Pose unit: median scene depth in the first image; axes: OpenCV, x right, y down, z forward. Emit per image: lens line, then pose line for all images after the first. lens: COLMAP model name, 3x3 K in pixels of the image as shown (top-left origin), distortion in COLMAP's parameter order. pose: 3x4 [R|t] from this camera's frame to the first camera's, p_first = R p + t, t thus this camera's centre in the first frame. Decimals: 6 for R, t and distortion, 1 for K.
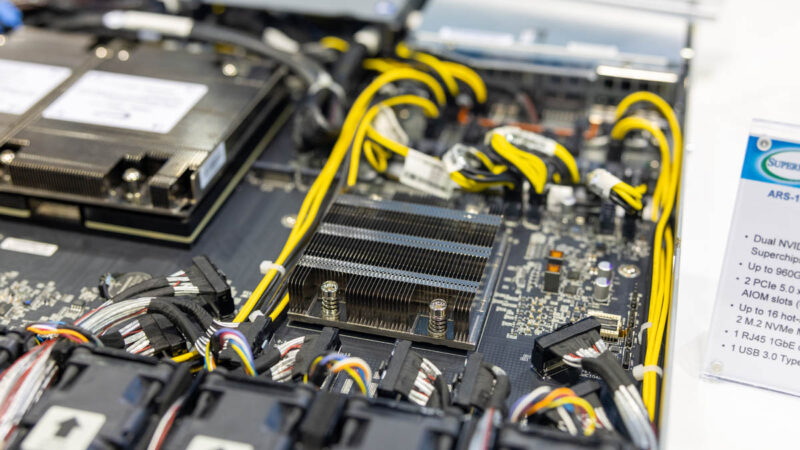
lens RADIAL K [[1025.3, 0, 400.0], [0, 1025.3, 225.0], [0, 0, 1]] dist [-0.014414, 0.003175]
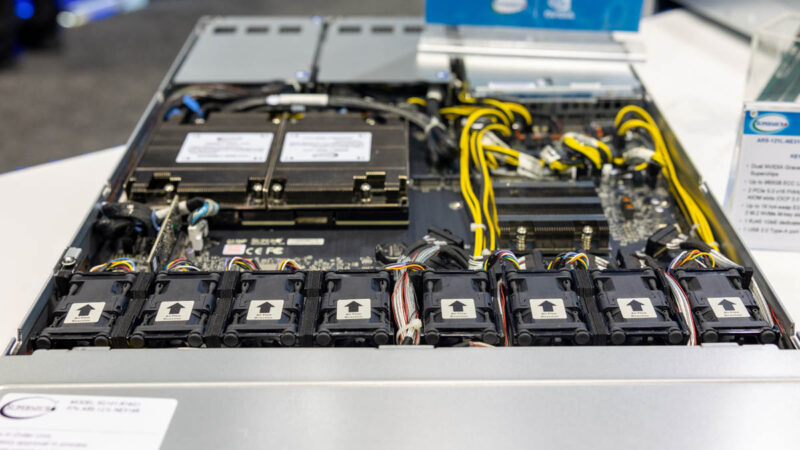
lens RADIAL K [[913.0, 0, 400.0], [0, 913.0, 225.0], [0, 0, 1]] dist [0.003983, 0.001194]
pose [[0.965708, -0.134705, 0.221951, -0.532780], [0.148316, 0.987880, -0.045768, 0.081671], [-0.213096, 0.077117, 0.973983, -0.383207]]
